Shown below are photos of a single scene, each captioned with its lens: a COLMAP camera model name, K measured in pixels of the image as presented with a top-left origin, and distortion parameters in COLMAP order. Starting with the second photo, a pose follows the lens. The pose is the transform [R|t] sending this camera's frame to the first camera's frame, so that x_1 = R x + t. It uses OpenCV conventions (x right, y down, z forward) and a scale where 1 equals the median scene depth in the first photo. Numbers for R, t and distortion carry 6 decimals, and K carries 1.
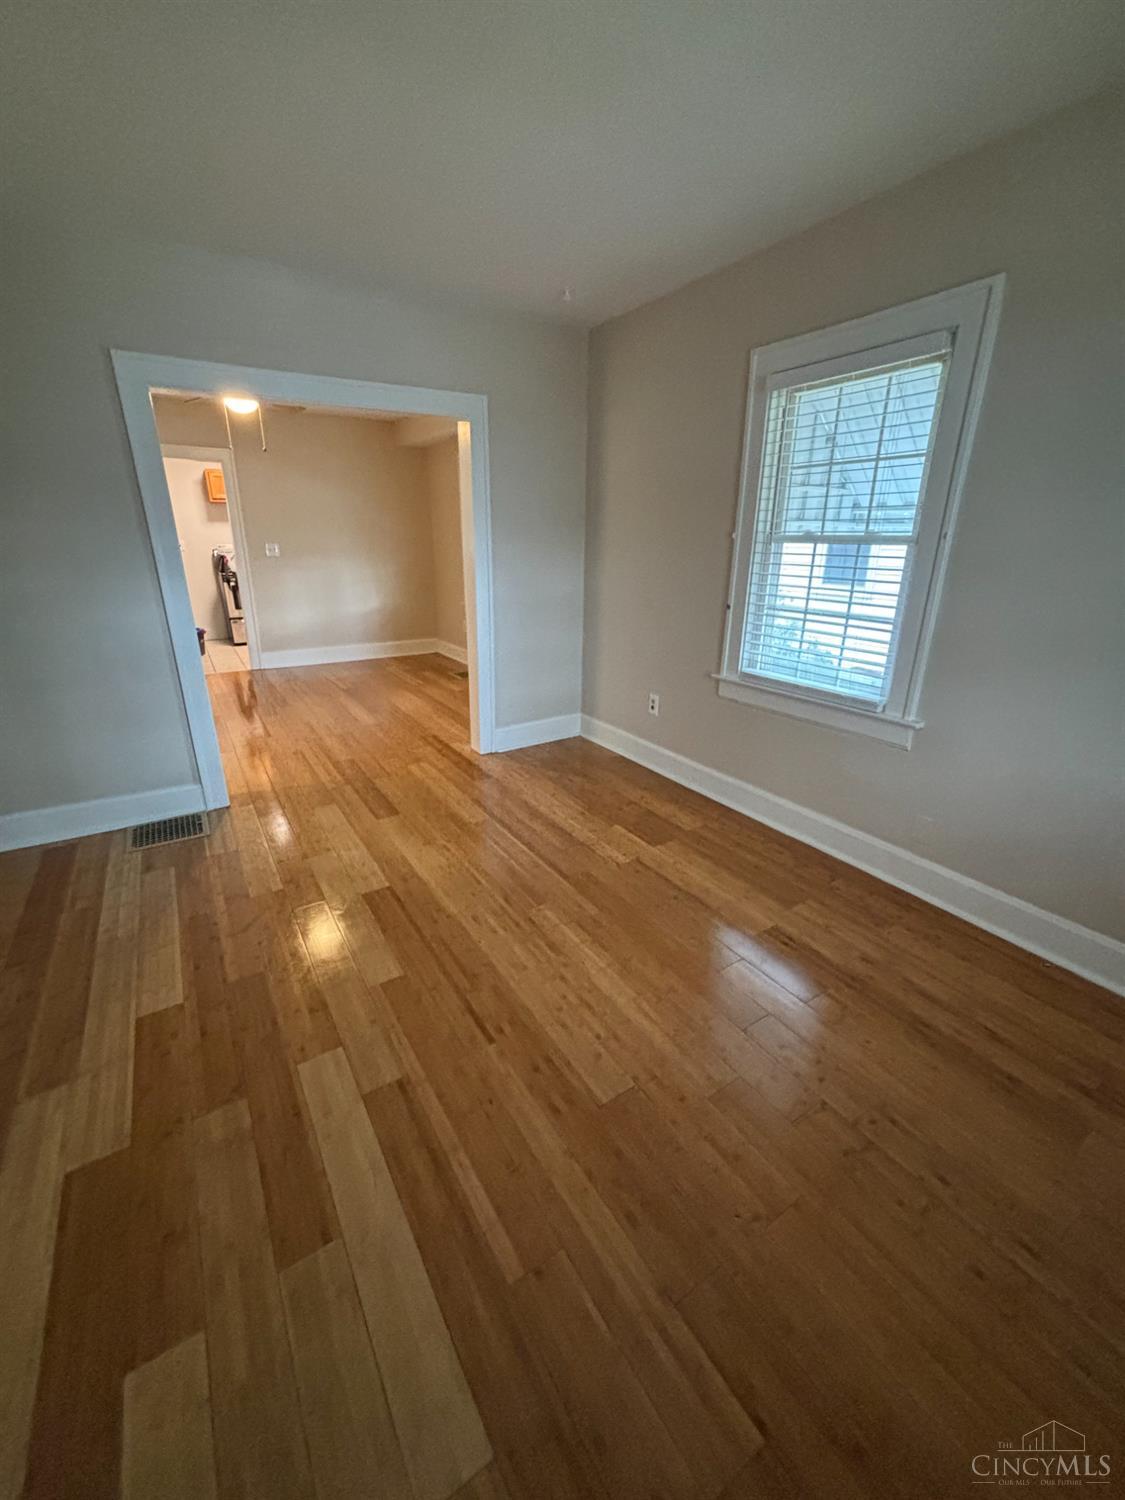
lens RADIAL K [[602.1, 0, 562.0], [0, 602.1, 757.4], [0, 0, 1]] dist [0.000032, -0.000128]
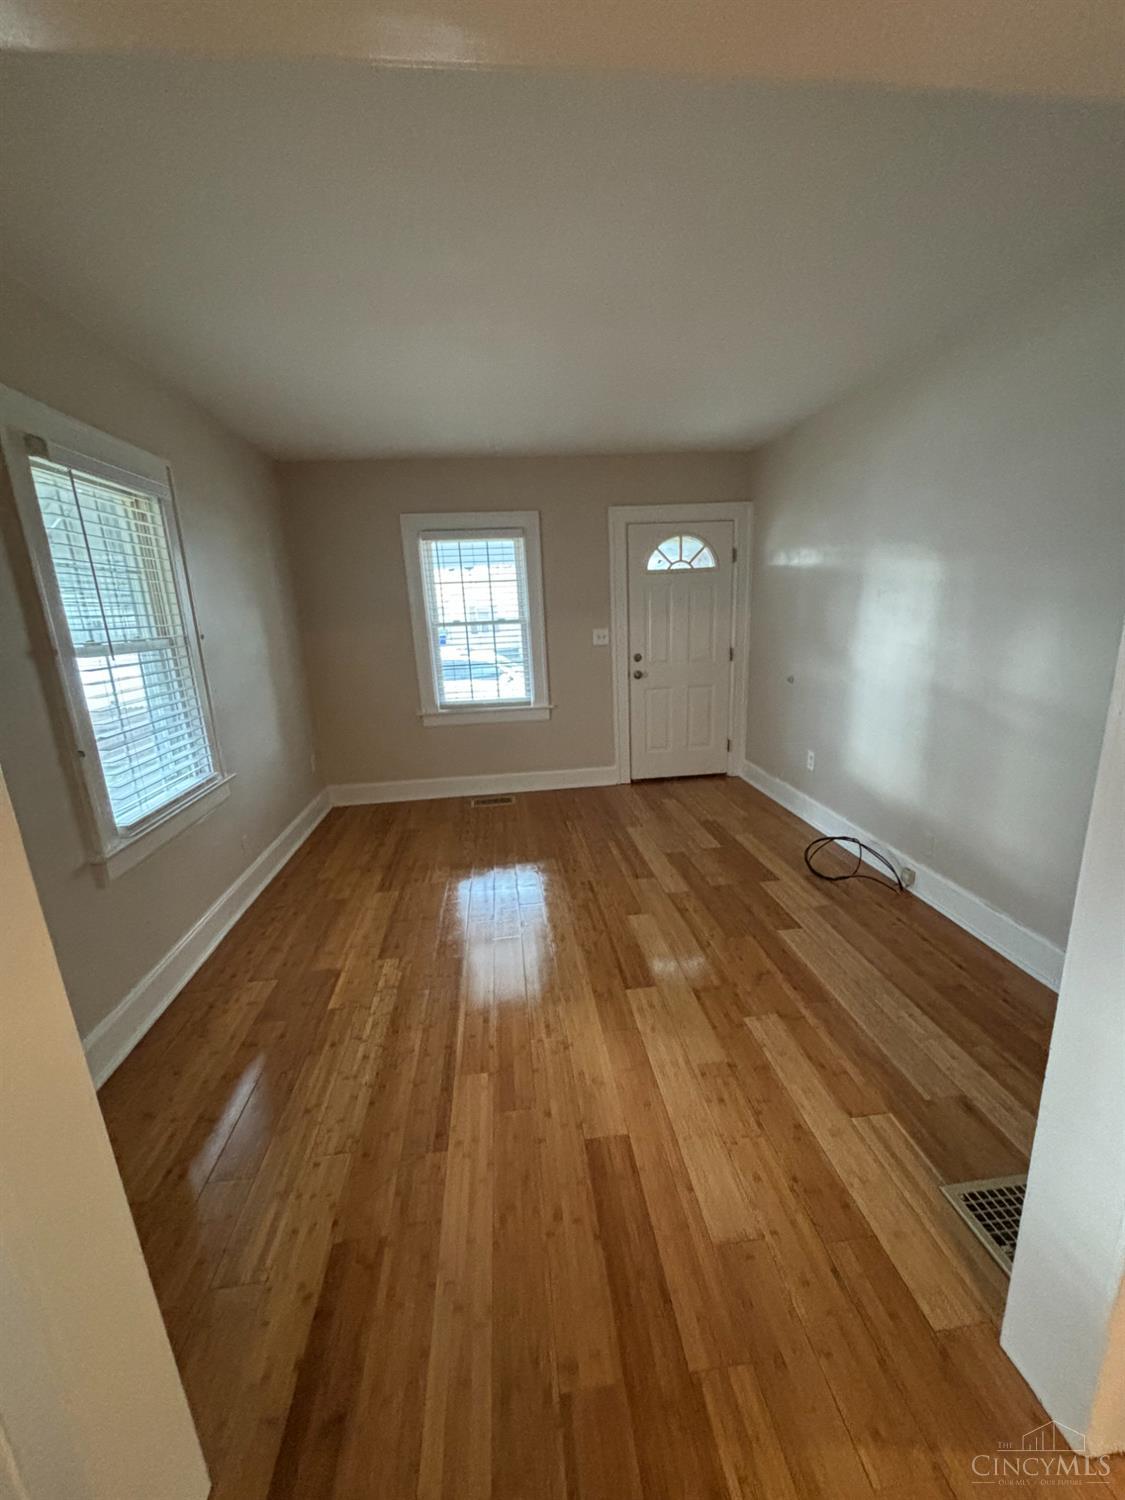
lens RADIAL K [[602.1, 0, 567.5], [0, 602.1, 754.1], [0, 0, 1]] dist [0.000032, -0.000128]
pose [[-0.901852, -0.069756, 0.426376, -0.591721], [0.184564, 0.830098, 0.526188, -0.610779], [-0.390639, 0.553237, -0.735751, 1.561612]]
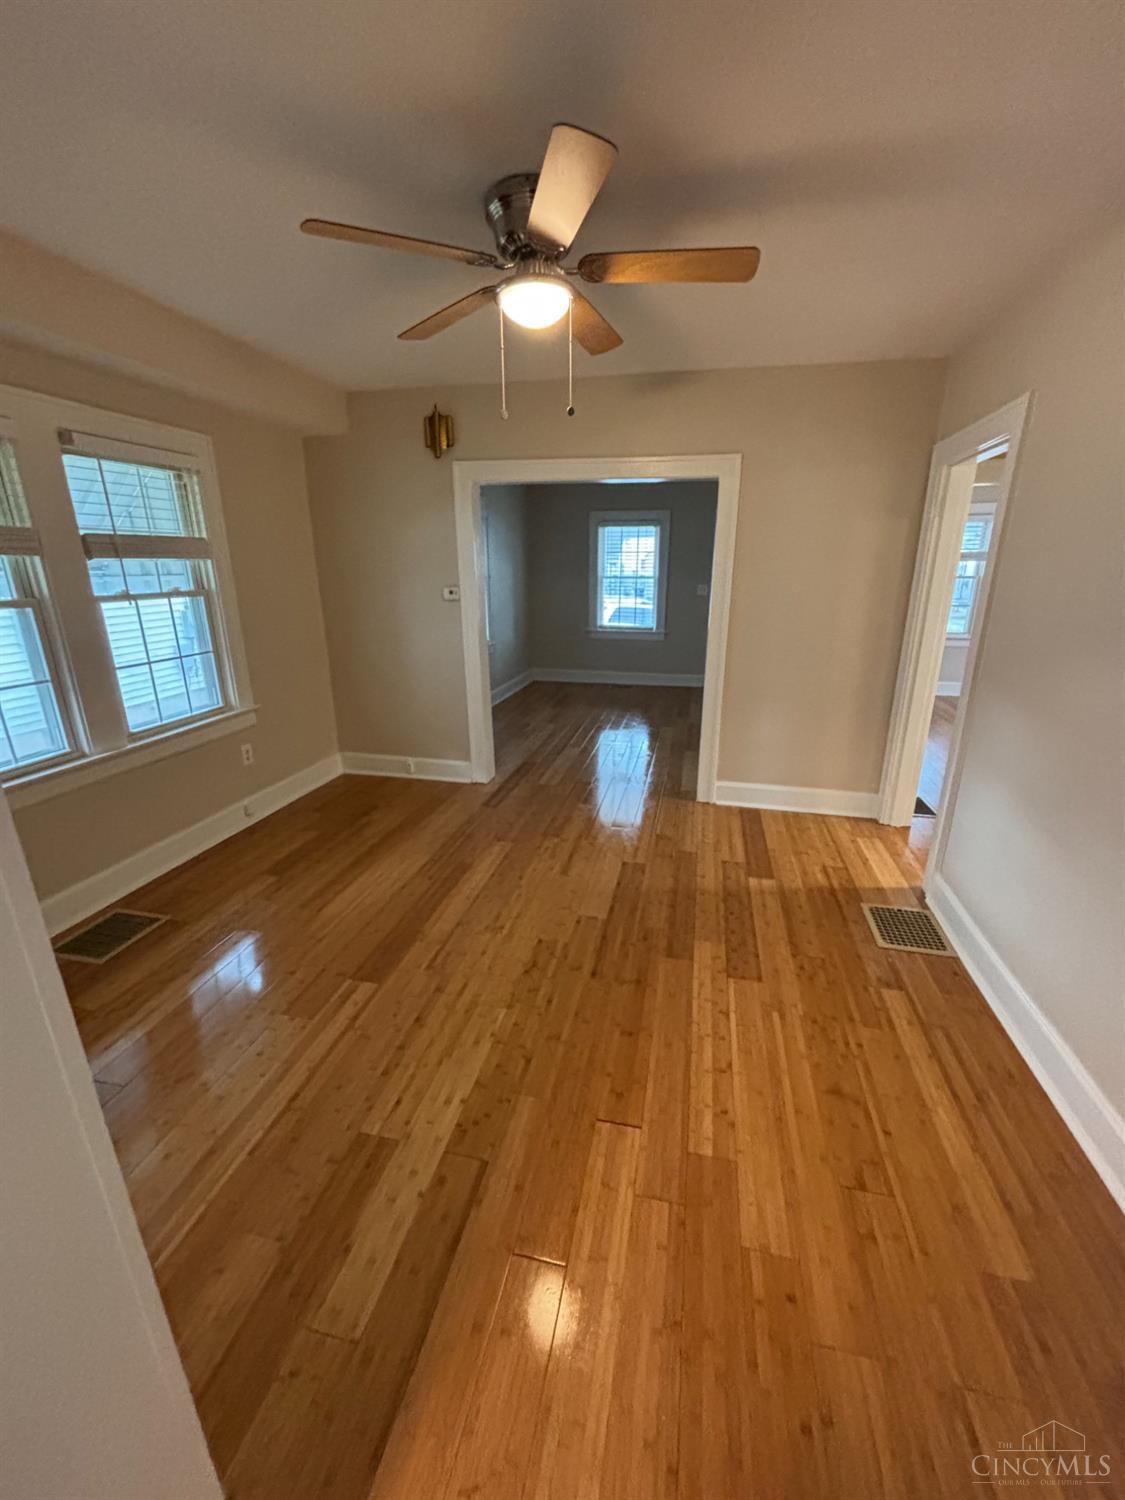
lens RADIAL K [[602.1, 0, 560.5], [0, 602.1, 751.3], [0, 0, 1]] dist [0.000032, -0.000128]
pose [[-0.699638, -0.215864, 0.681109, -1.576354], [0.244123, 0.823681, 0.511814, -0.949264], [-0.671499, 0.524359, -0.523581, 2.391491]]
